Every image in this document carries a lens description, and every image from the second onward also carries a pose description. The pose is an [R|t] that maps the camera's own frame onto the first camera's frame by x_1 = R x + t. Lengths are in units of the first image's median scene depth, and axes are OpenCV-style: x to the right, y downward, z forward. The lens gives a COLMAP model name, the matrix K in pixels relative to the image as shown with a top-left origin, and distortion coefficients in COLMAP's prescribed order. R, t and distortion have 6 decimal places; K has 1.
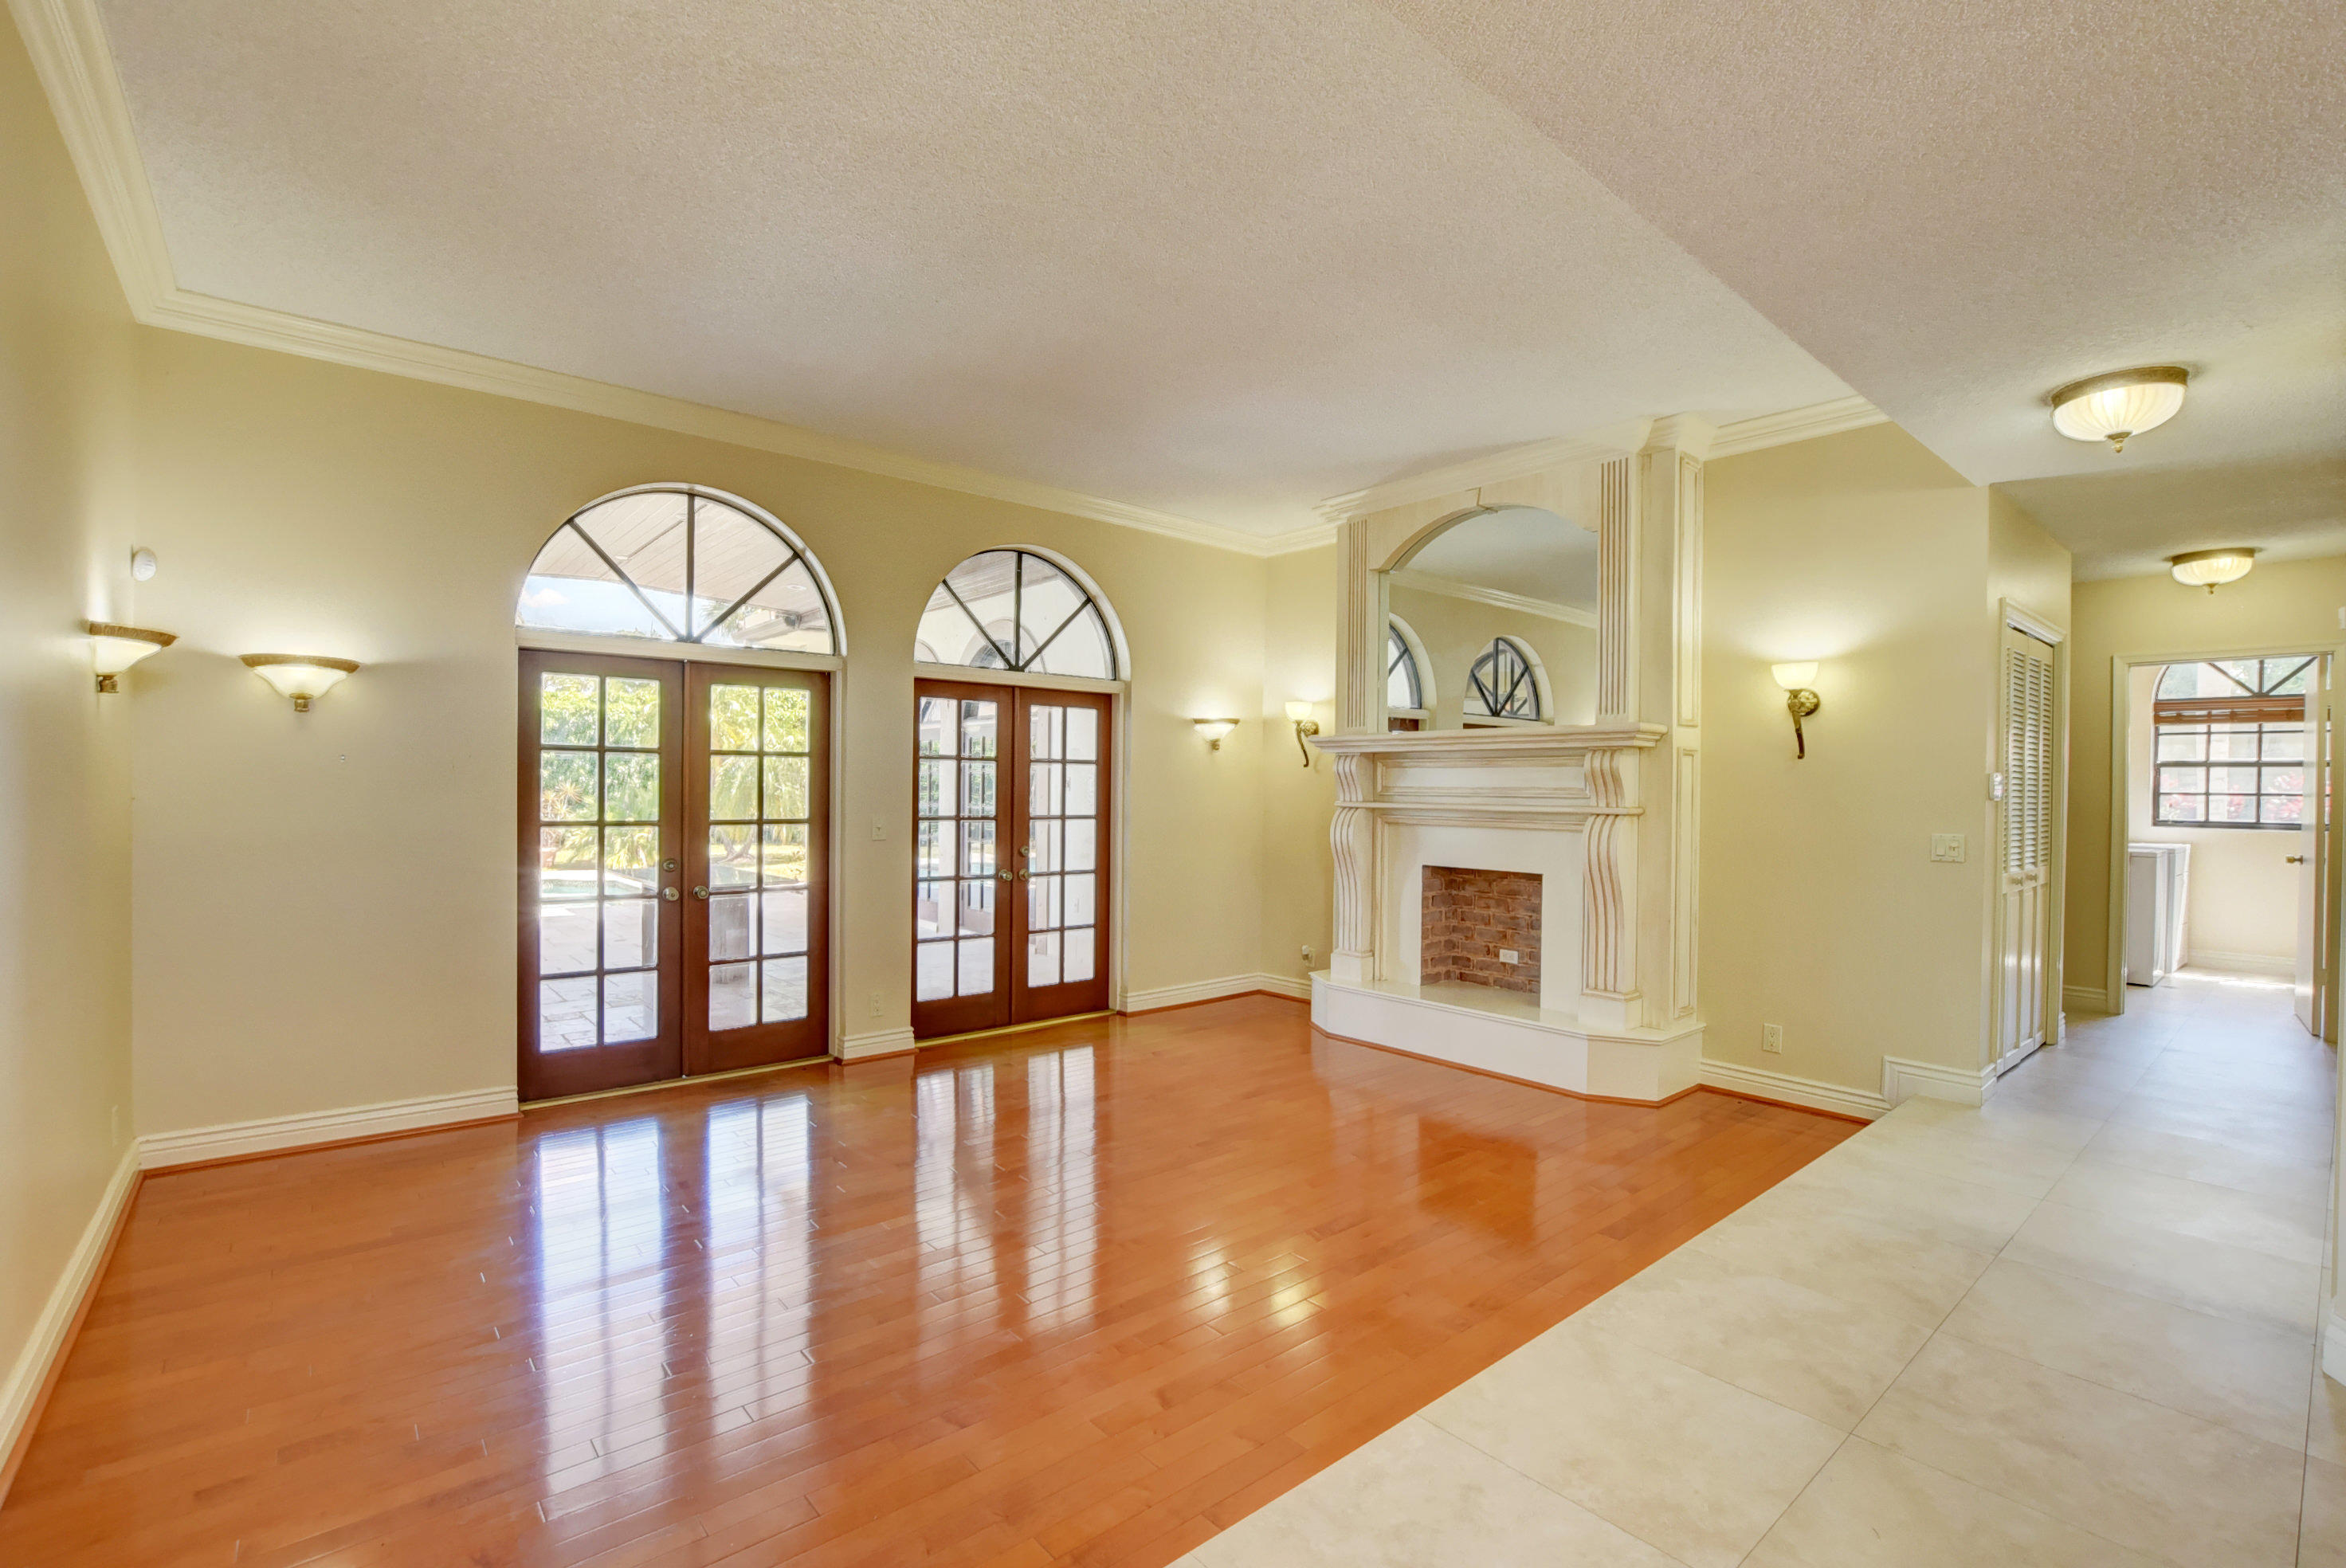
lens RADIAL K [[1035.4, 0, 1170.2], [0, 1035.4, 793.4], [0, 0, 1]] dist [-0.032259, 0.004100]
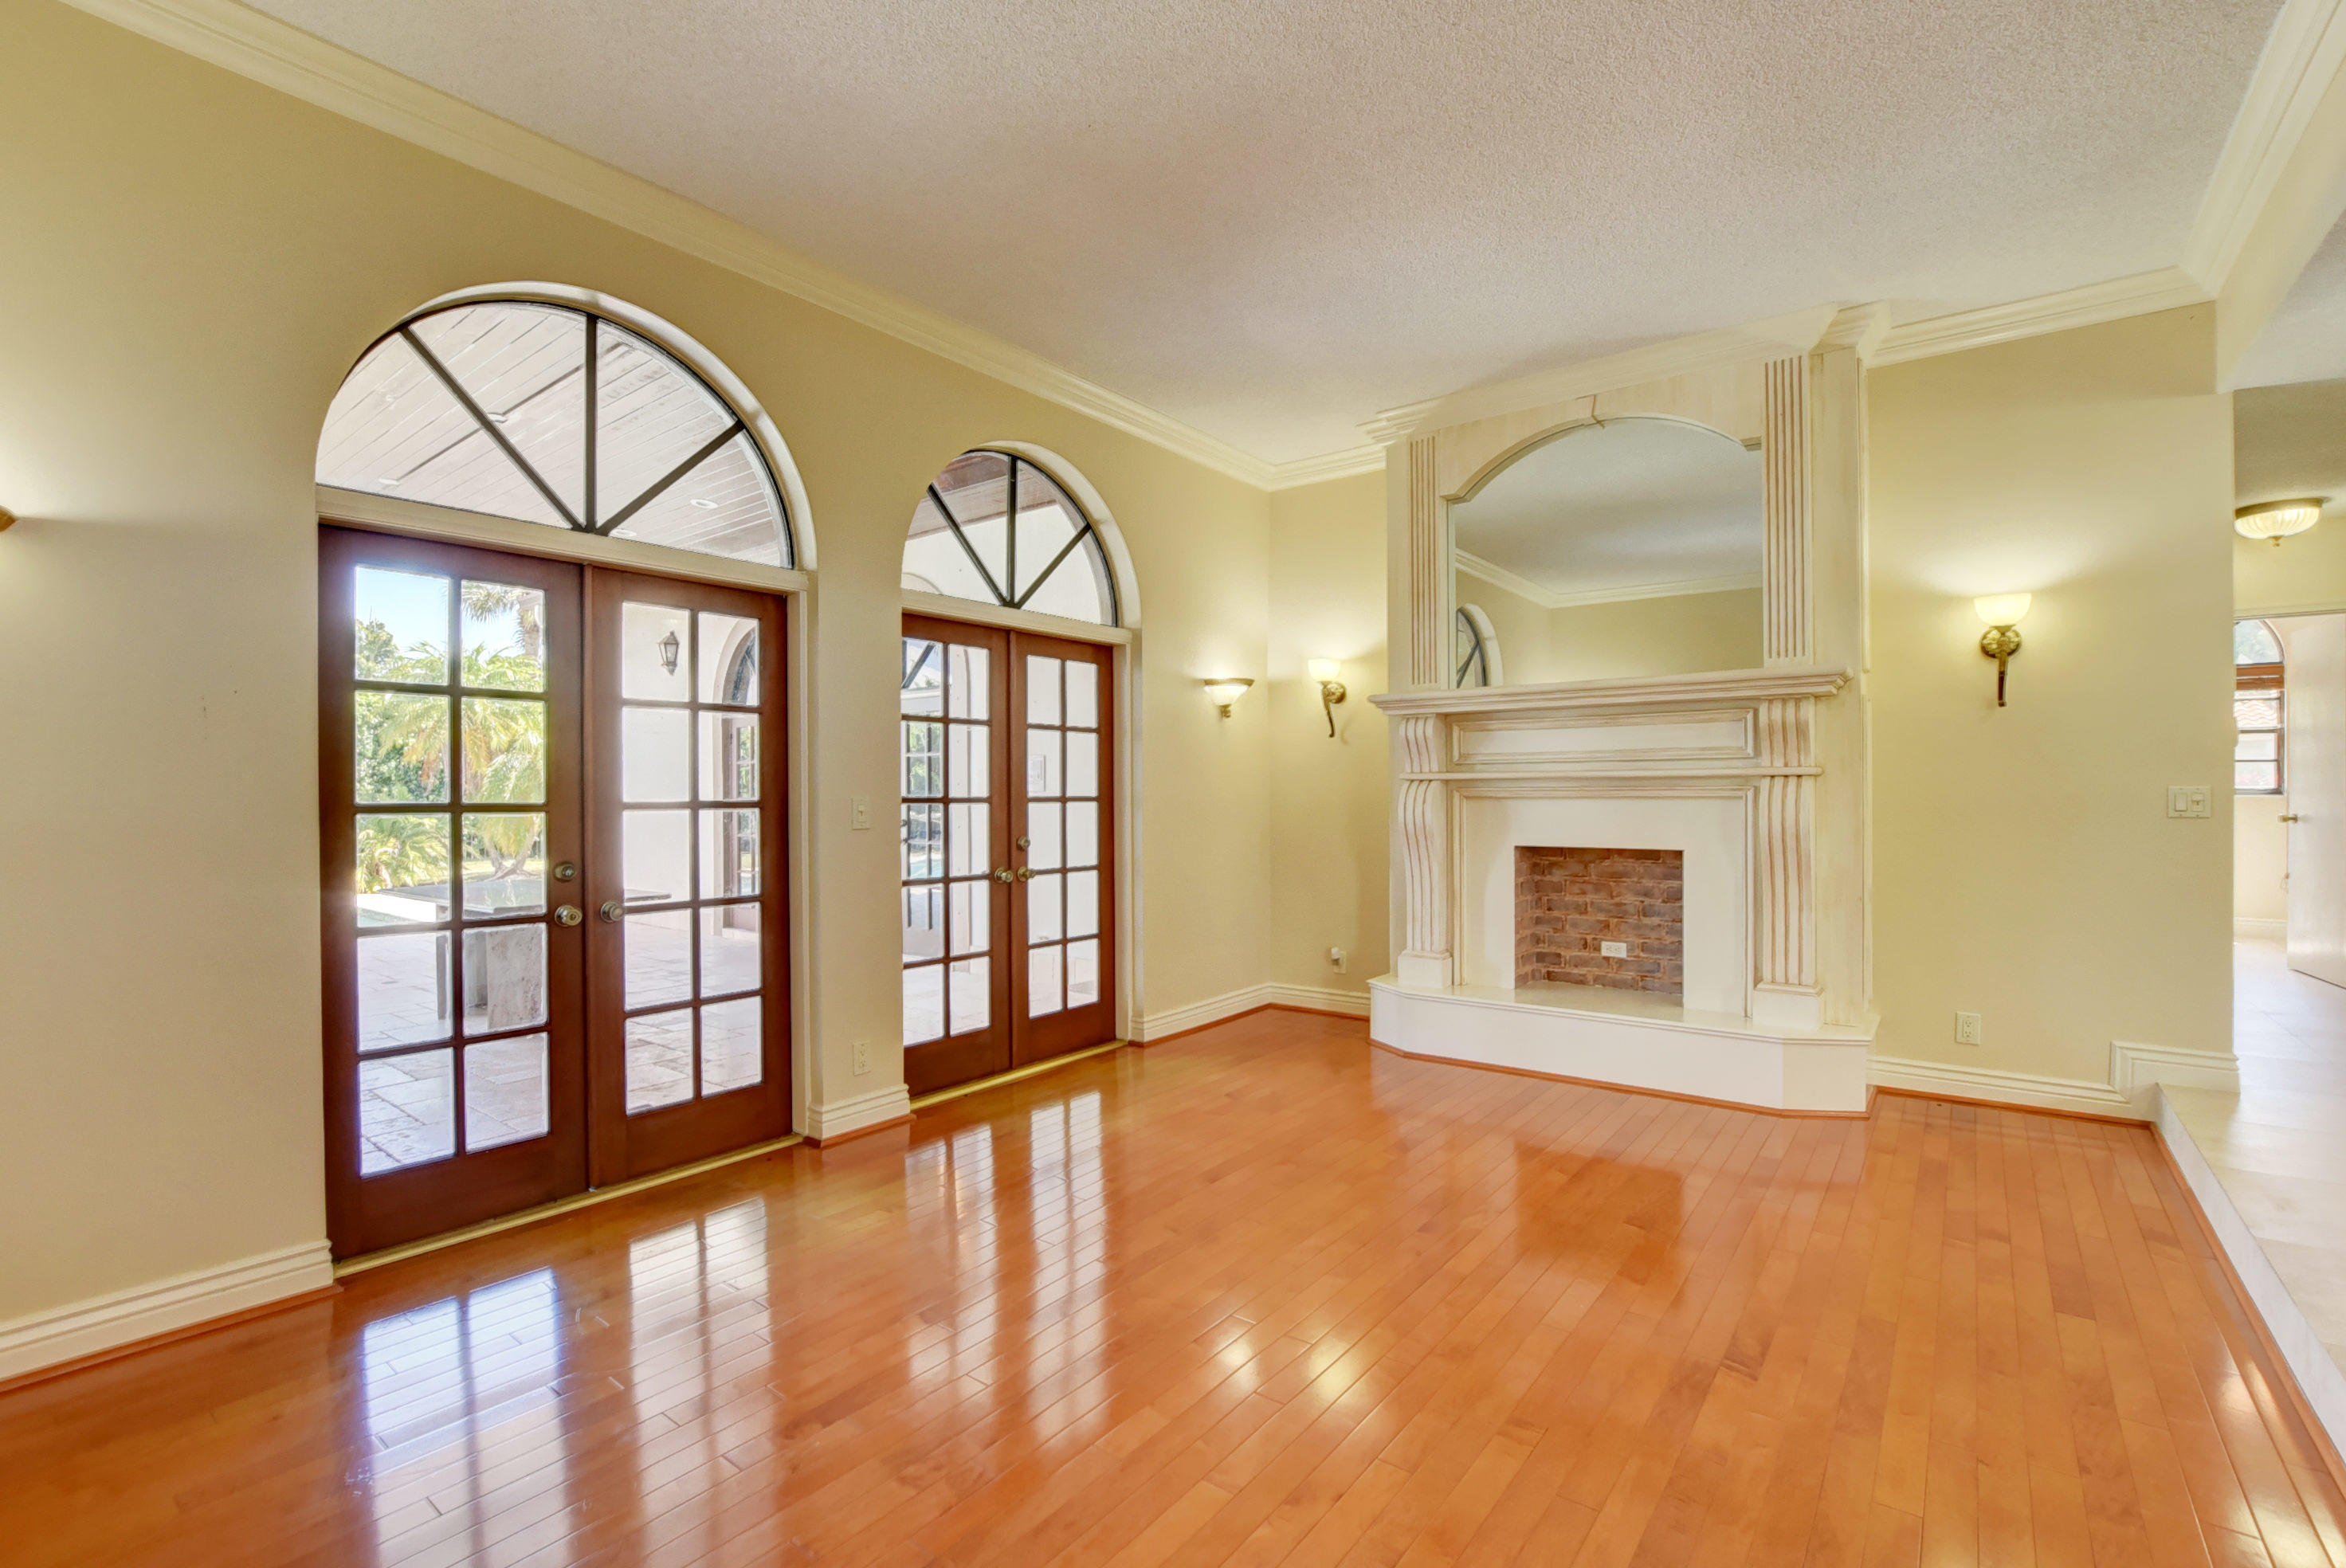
lens RADIAL K [[1035.4, 0, 1166.5], [0, 1035.4, 793.5], [0, 0, 1]] dist [-0.032259, 0.004100]
pose [[0.979028, -0.016327, 0.203072, -0.220167], [0.017154, 0.999850, -0.002313, 0.025777], [-0.203004, 0.005748, 0.979161, 0.252867]]
